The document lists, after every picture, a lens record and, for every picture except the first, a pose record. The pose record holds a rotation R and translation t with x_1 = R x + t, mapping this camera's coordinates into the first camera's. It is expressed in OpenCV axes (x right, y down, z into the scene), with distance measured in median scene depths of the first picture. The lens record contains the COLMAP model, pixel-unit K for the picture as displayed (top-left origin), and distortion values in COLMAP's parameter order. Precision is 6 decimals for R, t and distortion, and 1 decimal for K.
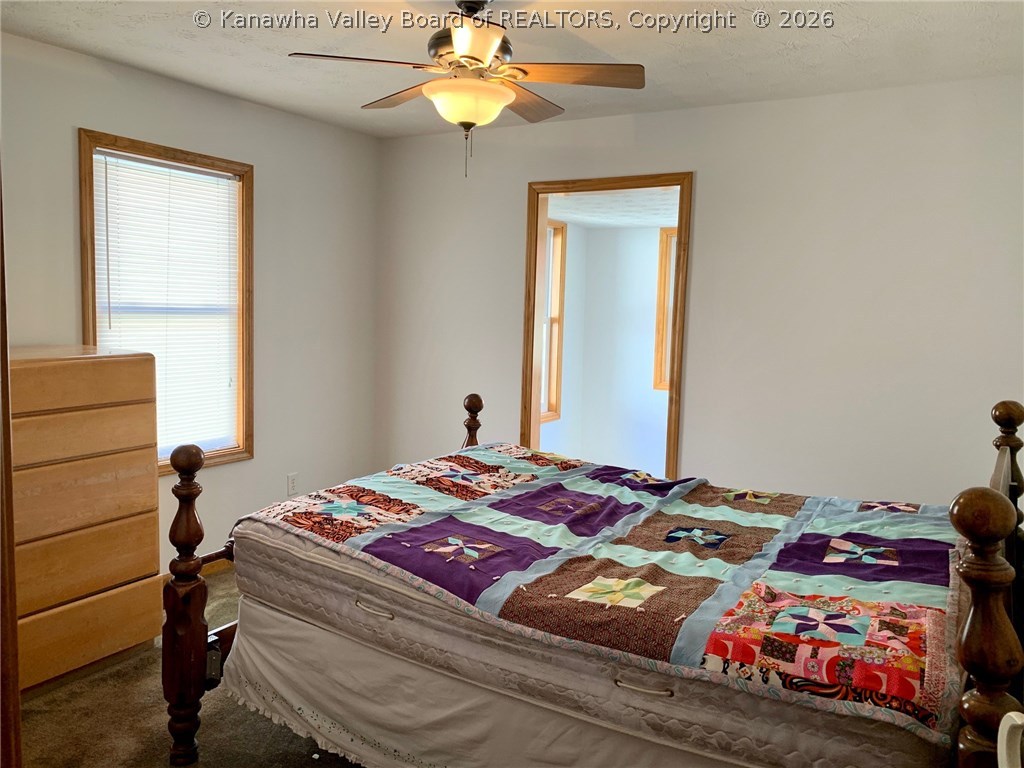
lens RADIAL K [[768.8, 0, 512.0], [0, 768.8, 384.0], [0, 0, 1]] dist [0.025762, -0.000520]
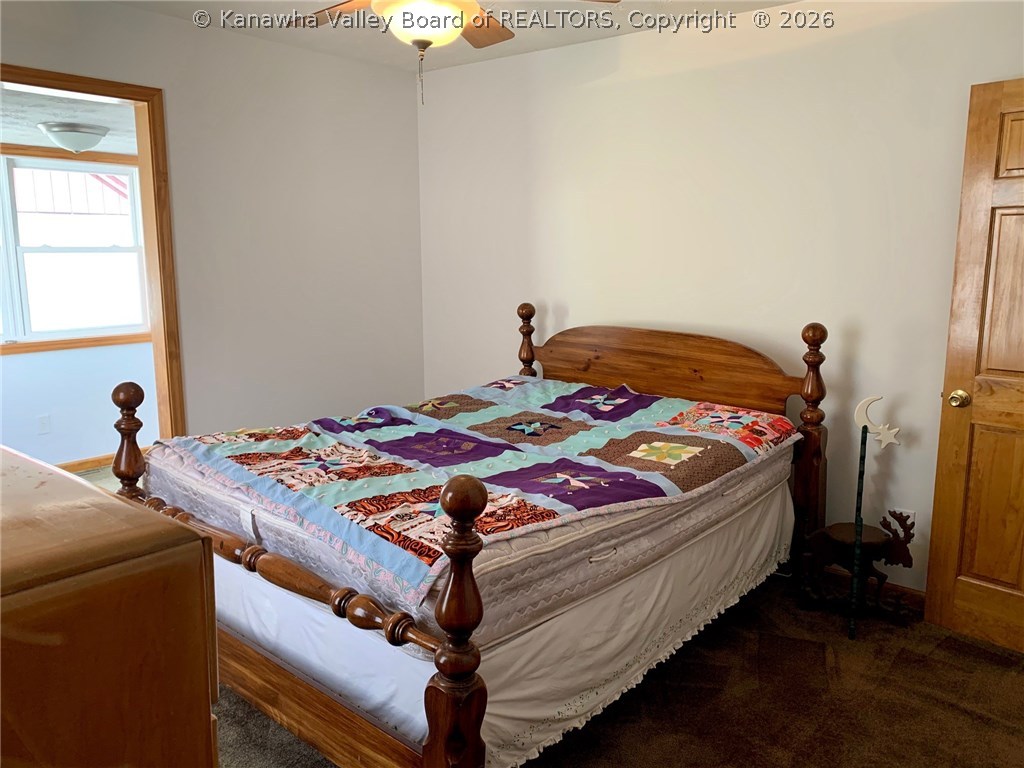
lens RADIAL K [[768.8, 0, 512.0], [0, 768.8, 384.0], [0, 0, 1]] dist [0.025762, -0.000520]
pose [[0.175259, -0.195200, 0.964977, -1.080264], [0.110842, 0.977828, 0.177668, -0.115553], [-0.978263, 0.075822, 0.193009, 0.862731]]
